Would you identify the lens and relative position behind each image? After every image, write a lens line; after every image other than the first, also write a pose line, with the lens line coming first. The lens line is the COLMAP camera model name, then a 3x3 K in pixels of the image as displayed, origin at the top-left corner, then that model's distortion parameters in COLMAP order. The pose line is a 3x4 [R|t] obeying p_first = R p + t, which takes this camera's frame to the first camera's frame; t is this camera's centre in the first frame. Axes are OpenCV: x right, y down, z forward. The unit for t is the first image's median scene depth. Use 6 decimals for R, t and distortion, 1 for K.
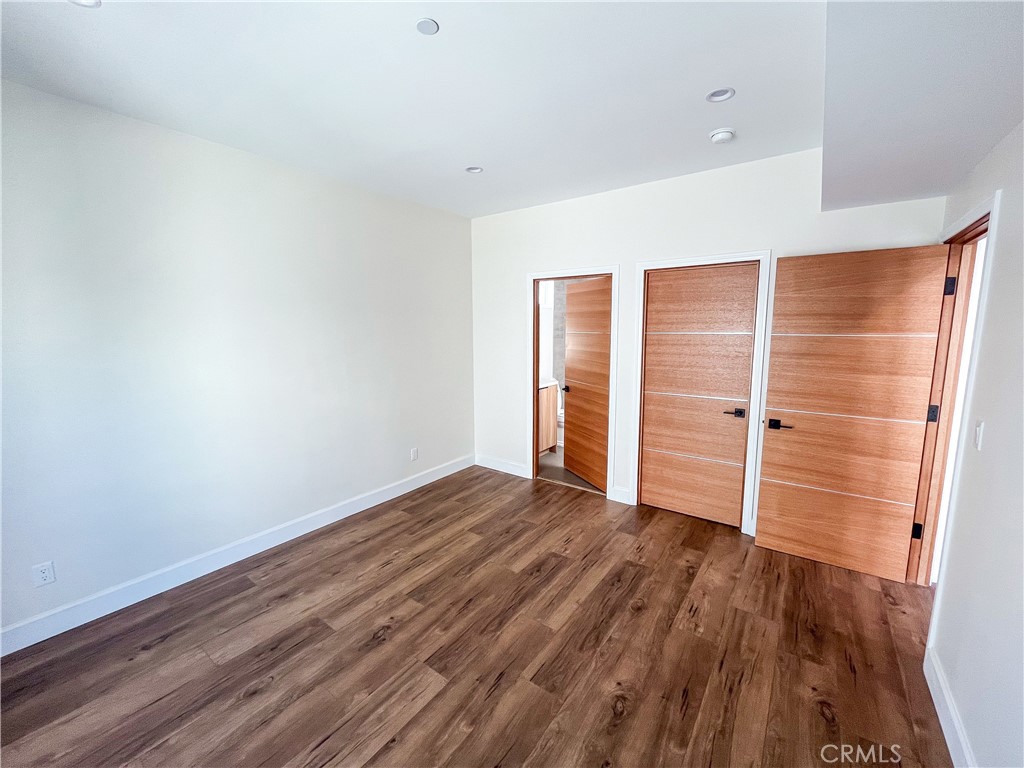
lens RADIAL K [[416.4, 0, 512.0], [0, 416.4, 384.0], [0, 0, 1]] dist [-0.001190, -0.000213]
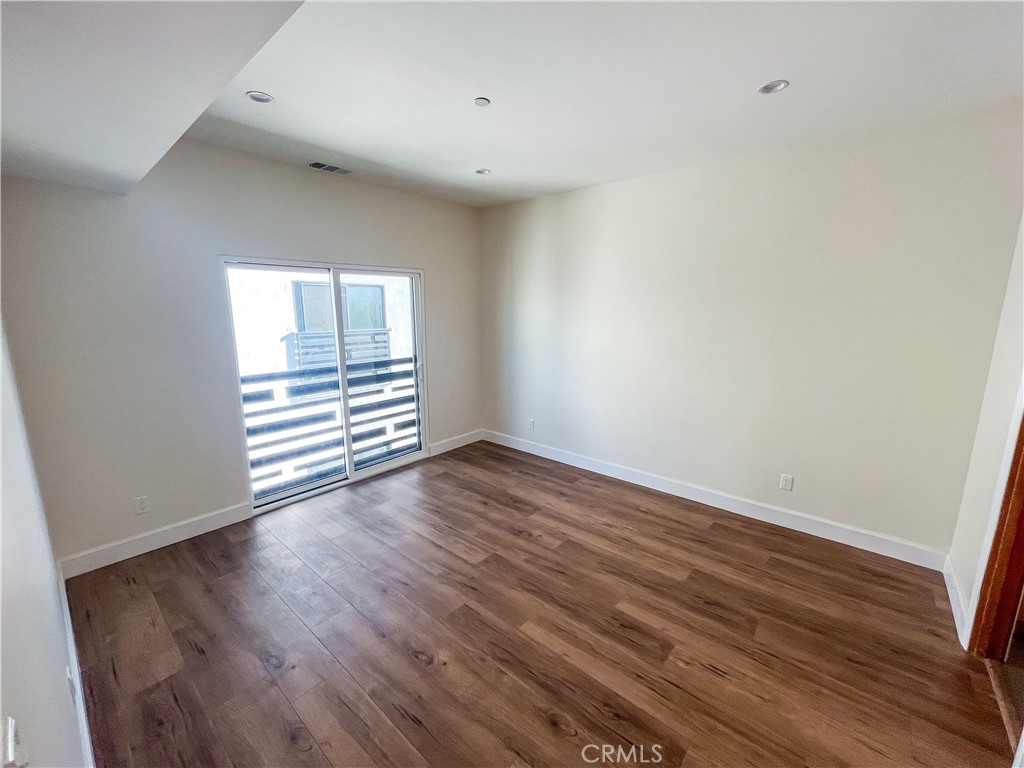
lens RADIAL K [[416.4, 0, 512.0], [0, 416.4, 384.0], [0, 0, 1]] dist [-0.001190, -0.000213]
pose [[-0.076161, 0.186703, -0.979460, 0.900939], [-0.142041, 0.970263, 0.195995, -0.148074], [0.986927, 0.154050, -0.047377, 0.880108]]
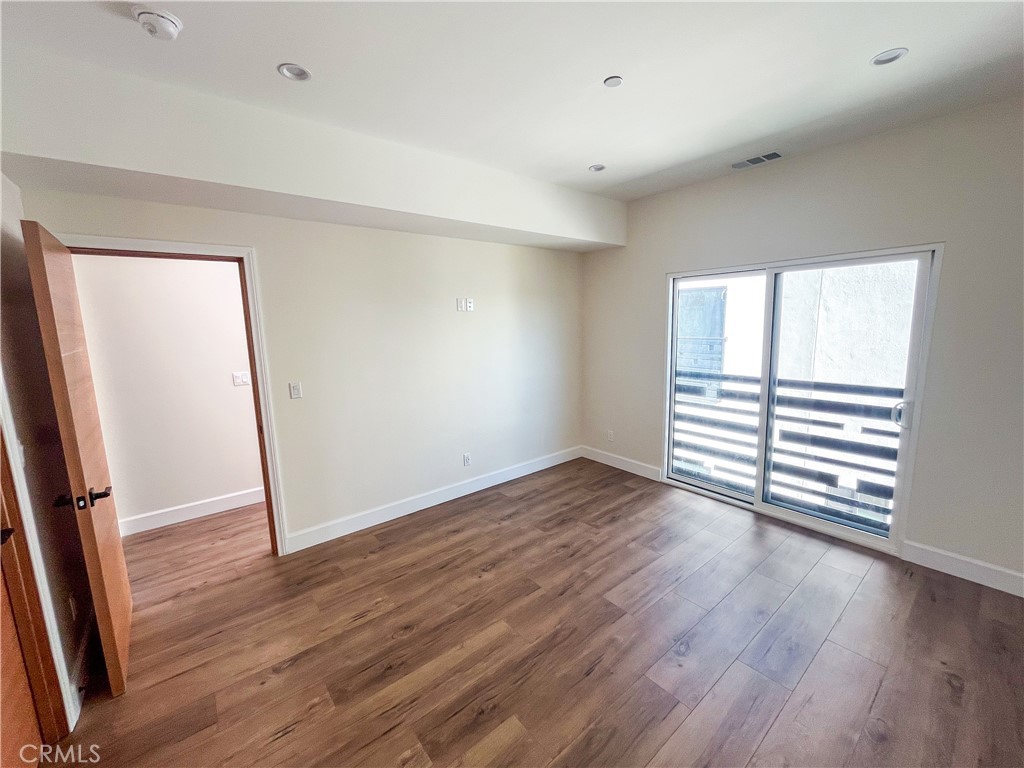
lens RADIAL K [[416.4, 0, 512.0], [0, 416.4, 384.0], [0, 0, 1]] dist [-0.001190, -0.000213]
pose [[-0.966824, -0.014116, 0.255052, -0.161122], [0.062392, 0.955180, 0.289377, -0.250547], [-0.247705, 0.295690, -0.922610, 1.662387]]
